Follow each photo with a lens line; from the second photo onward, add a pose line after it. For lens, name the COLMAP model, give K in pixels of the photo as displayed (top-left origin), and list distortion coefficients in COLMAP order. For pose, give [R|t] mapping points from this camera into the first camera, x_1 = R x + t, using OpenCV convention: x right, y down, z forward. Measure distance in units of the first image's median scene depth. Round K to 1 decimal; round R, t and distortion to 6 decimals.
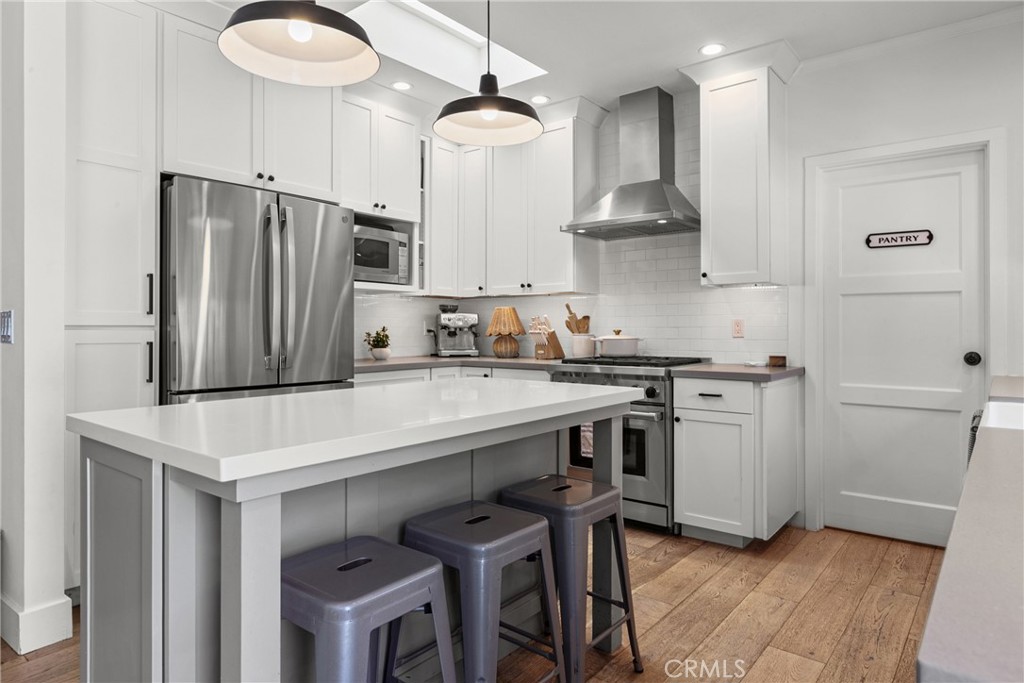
lens RADIAL K [[607.9, 0, 510.8], [0, 607.9, 319.5], [0, 0, 1]] dist [0.002040, 0.000559]
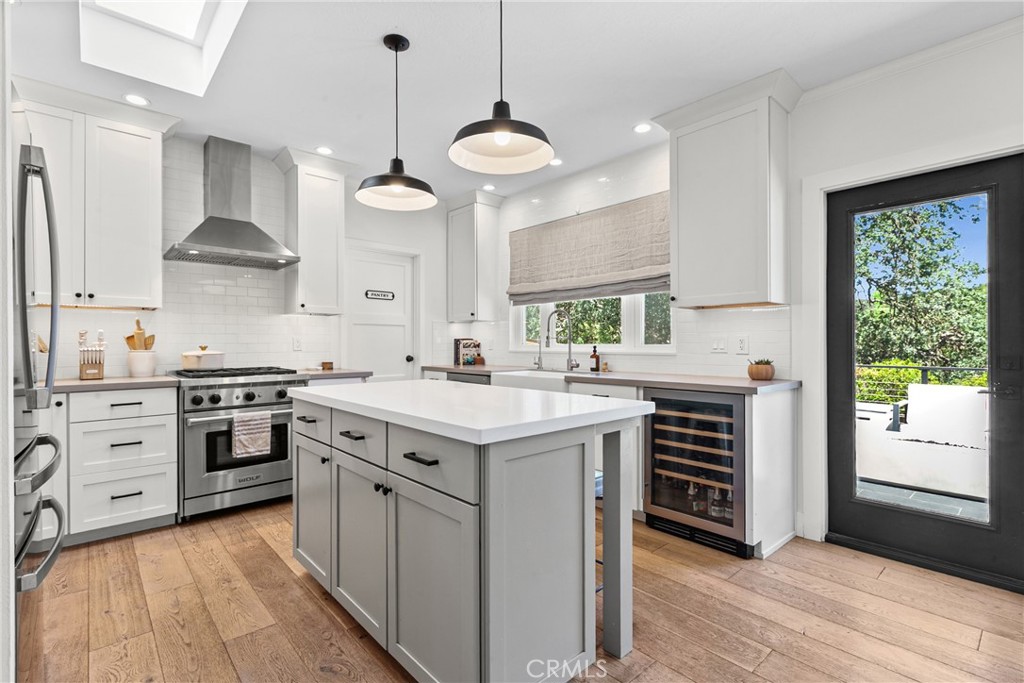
lens RADIAL K [[472.3, 0, 512.0], [0, 472.3, 341.5], [0, 0, 1]] dist [-0.001382, -0.000468]
pose [[0.148621, 0.007061, 0.988869, -0.673418], [-0.002843, 0.999973, -0.006713, 0.015171], [-0.988890, -0.001813, 0.148637, 0.375235]]
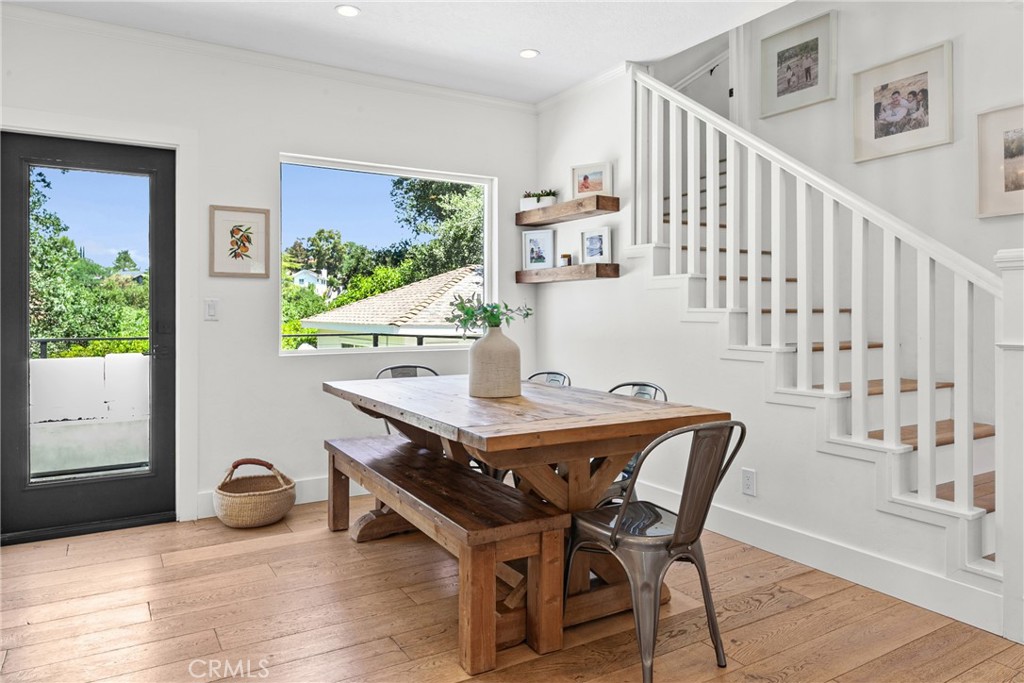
lens RADIAL K [[670.5, 0, 512.7], [0, 670.5, 314.5], [0, 0, 1]] dist [0.003522, 0.001192]
pose [[-0.946230, 0.002696, 0.323484, -0.801478], [0.002807, 0.999996, -0.000123, 0.019388], [-0.323483, 0.000791, -0.946234, 0.625760]]
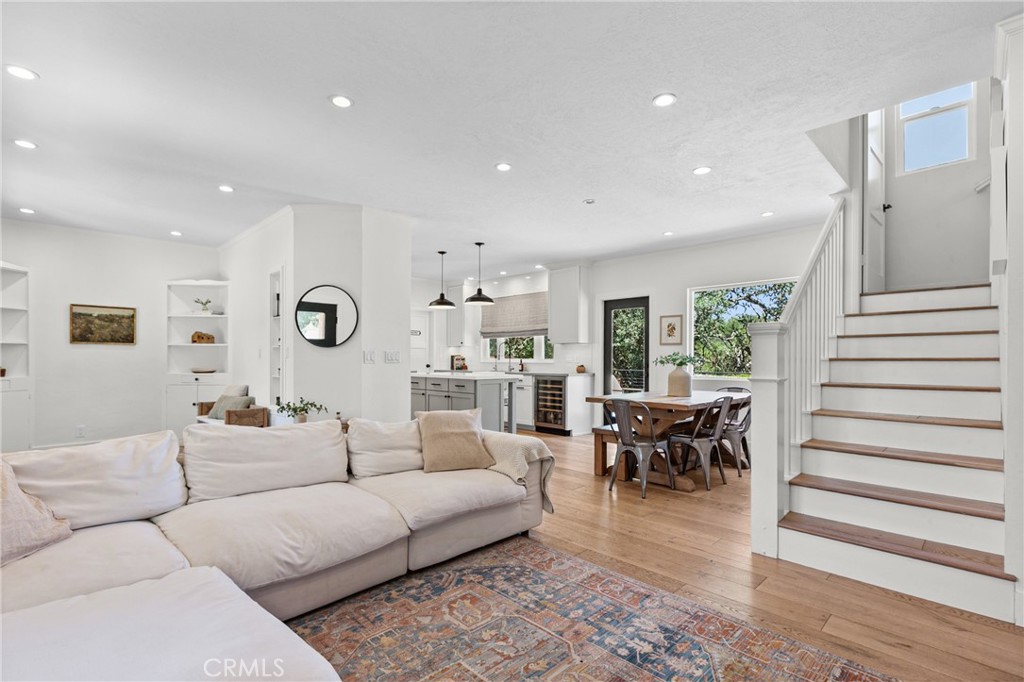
lens RADIAL K [[474.9, 0, 499.8], [0, 474.9, 359.1], [0, 0, 1]] dist [-0.000868, -0.000486]
pose [[0.111819, 0.002337, 0.993726, -1.942704], [-0.006659, 0.999977, -0.001602, 0.020251], [-0.993706, -0.006438, 0.111832, 0.184164]]
